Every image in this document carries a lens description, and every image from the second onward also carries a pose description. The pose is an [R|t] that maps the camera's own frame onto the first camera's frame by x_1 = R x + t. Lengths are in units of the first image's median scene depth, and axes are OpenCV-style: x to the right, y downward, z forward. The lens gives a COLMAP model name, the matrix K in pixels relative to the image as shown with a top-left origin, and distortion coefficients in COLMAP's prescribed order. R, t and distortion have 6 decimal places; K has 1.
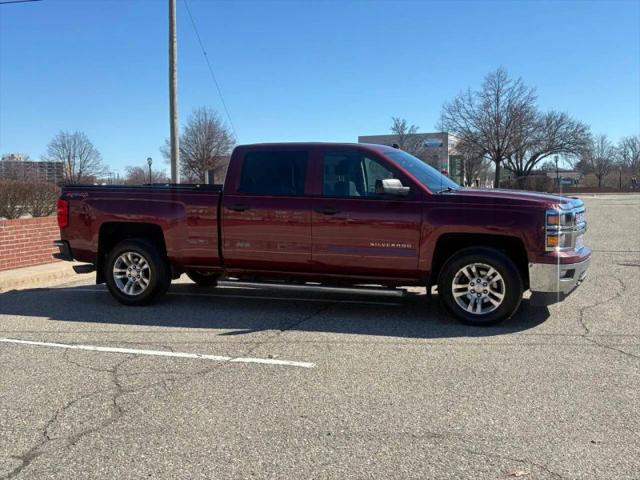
lens RADIAL K [[1173.8, 0, 320.0], [0, 1173.8, 240.0], [0, 0, 1]] dist [0.377980, -2.964253]
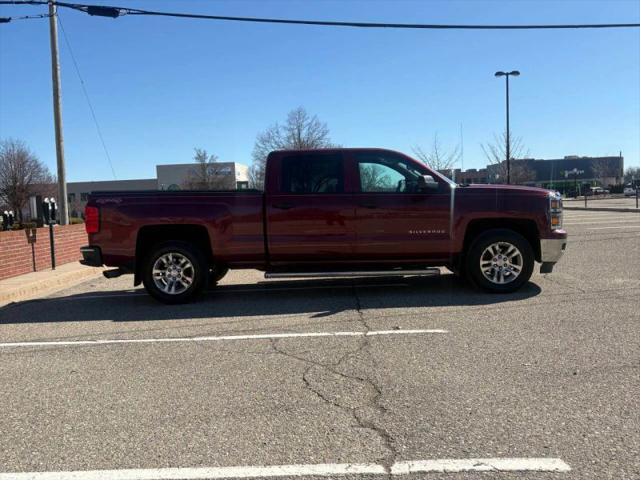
lens RADIAL K [[947.0, 0, 320.0], [0, 947.0, 240.0], [0, 0, 1]] dist [0.245514, -0.943373]
pose [[0.878560, -0.039796, 0.475971, -0.448387], [0.059440, 0.997886, -0.026282, 0.028811], [-0.473919, 0.051383, 0.879068, 0.193001]]
